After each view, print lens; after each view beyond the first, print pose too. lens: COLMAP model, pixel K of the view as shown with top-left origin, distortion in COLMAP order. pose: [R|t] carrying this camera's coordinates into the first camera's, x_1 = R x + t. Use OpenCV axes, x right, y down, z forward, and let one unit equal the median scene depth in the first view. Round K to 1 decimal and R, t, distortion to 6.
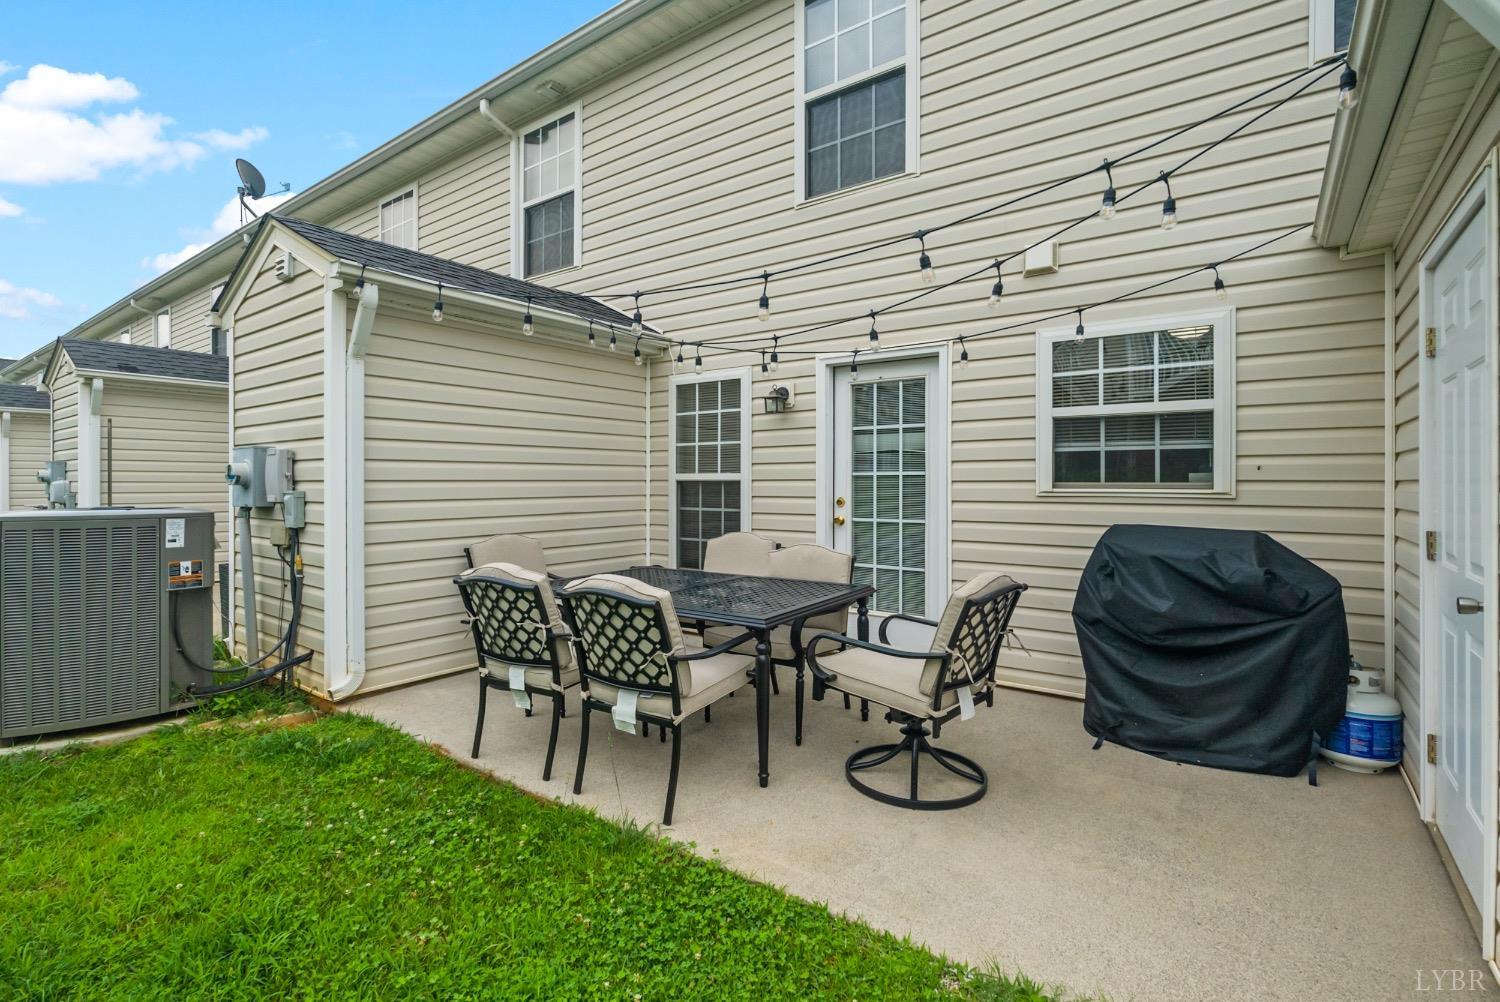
lens RADIAL K [[671.5, 0, 714.5], [0, 671.5, 479.3], [0, 0, 1]] dist [-0.005073, 0.001798]
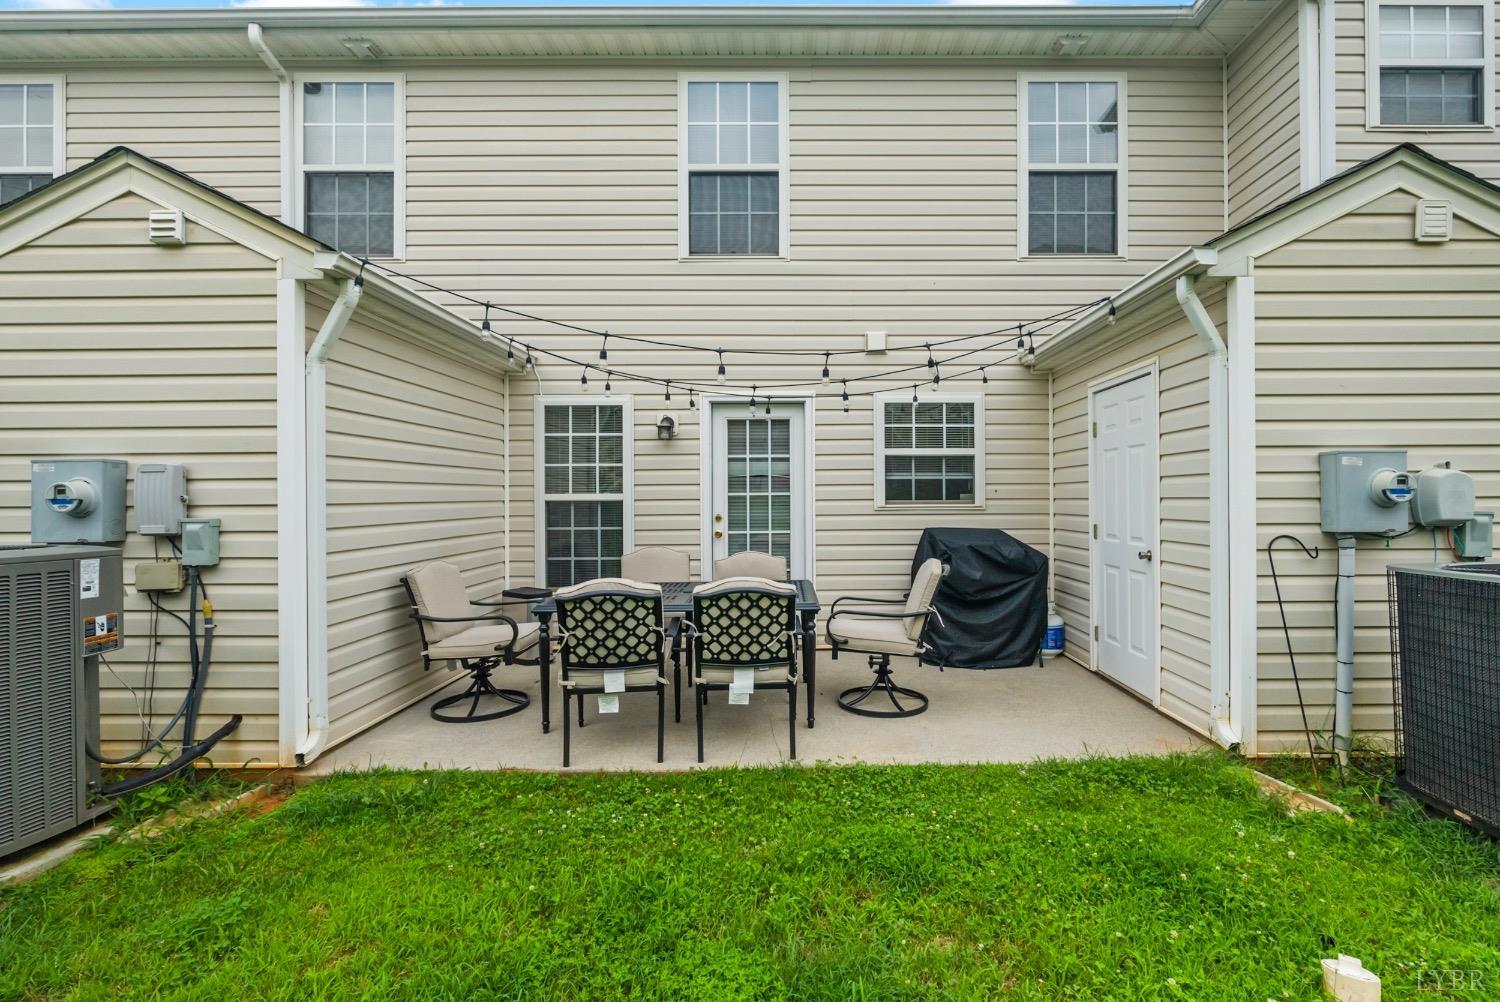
lens RADIAL K [[671.5, 0, 810.2], [0, 671.5, 497.9], [0, 0, 1]] dist [-0.005073, 0.001798]
pose [[0.799779, -0.004985, 0.600273, -0.503331], [0.003620, 0.999987, 0.003481, -0.006672], [-0.600283, -0.000611, 0.799787, -0.054276]]
